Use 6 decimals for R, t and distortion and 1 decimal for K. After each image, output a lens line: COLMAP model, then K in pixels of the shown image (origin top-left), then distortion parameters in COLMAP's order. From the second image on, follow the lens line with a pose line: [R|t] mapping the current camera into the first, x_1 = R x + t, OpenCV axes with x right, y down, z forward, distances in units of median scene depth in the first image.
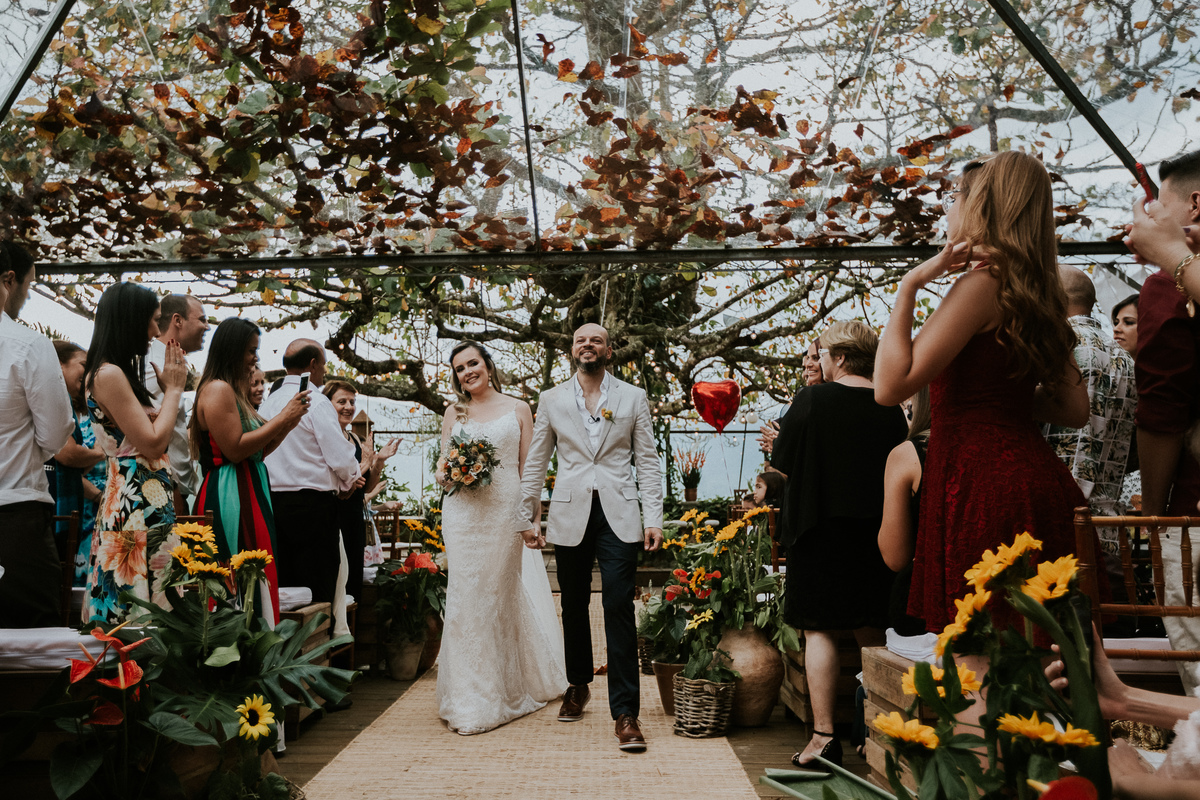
lens RADIAL K [[1083.6, 0, 534.9], [0, 1083.6, 352.9], [0, 0, 1]] dist [0.036002, -0.004694]
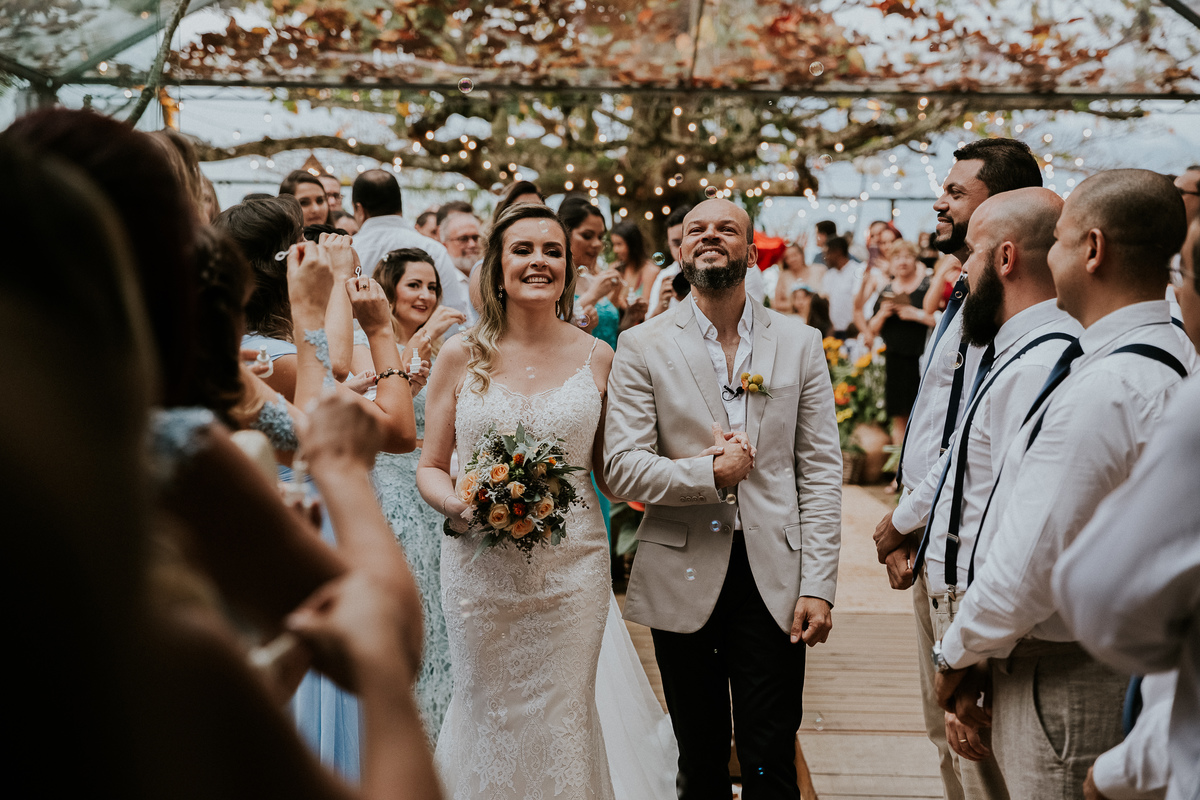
lens RADIAL K [[2293.6, 0, 590.8], [0, 2293.6, 398.9], [0, 0, 1]] dist [0.227680, 0.000000]
pose [[0.996329, 0.018005, 0.083690, -0.252144], [-0.034344, 0.979575, 0.198124, -0.218527], [-0.078414, -0.200271, 0.976598, -1.138773]]
